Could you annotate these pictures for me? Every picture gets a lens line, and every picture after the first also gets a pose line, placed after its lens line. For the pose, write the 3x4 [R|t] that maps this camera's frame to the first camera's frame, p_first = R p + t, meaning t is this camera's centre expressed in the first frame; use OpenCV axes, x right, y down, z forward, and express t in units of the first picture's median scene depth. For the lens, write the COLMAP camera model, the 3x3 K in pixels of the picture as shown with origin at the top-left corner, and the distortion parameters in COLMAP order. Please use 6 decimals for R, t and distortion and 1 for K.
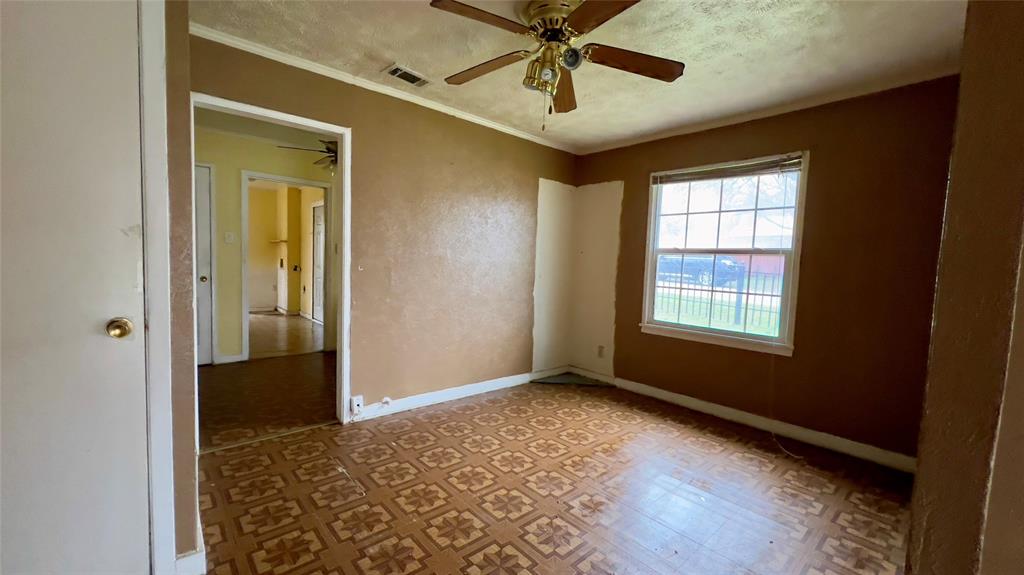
lens RADIAL K [[408.7, 0, 512.0], [0, 408.7, 287.5], [0, 0, 1]] dist [-0.000778, -0.000128]
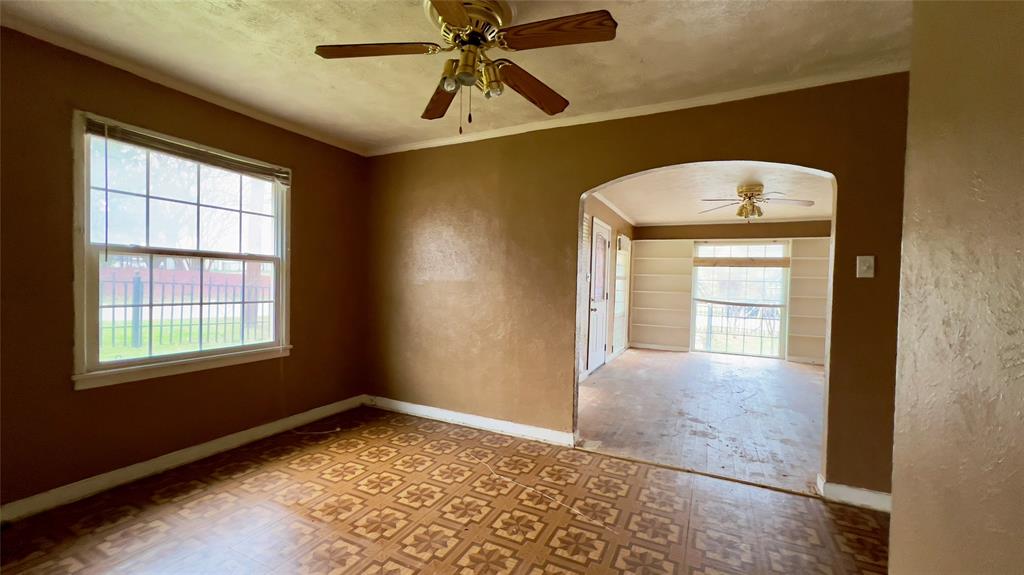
lens RADIAL K [[408.7, 0, 512.0], [0, 408.7, 287.5], [0, 0, 1]] dist [-0.000778, -0.000128]
pose [[-0.370098, -0.054275, 0.927406, -0.503537], [0.025295, 0.997333, 0.068462, -0.067204], [-0.928648, 0.048796, -0.367738, 0.784457]]
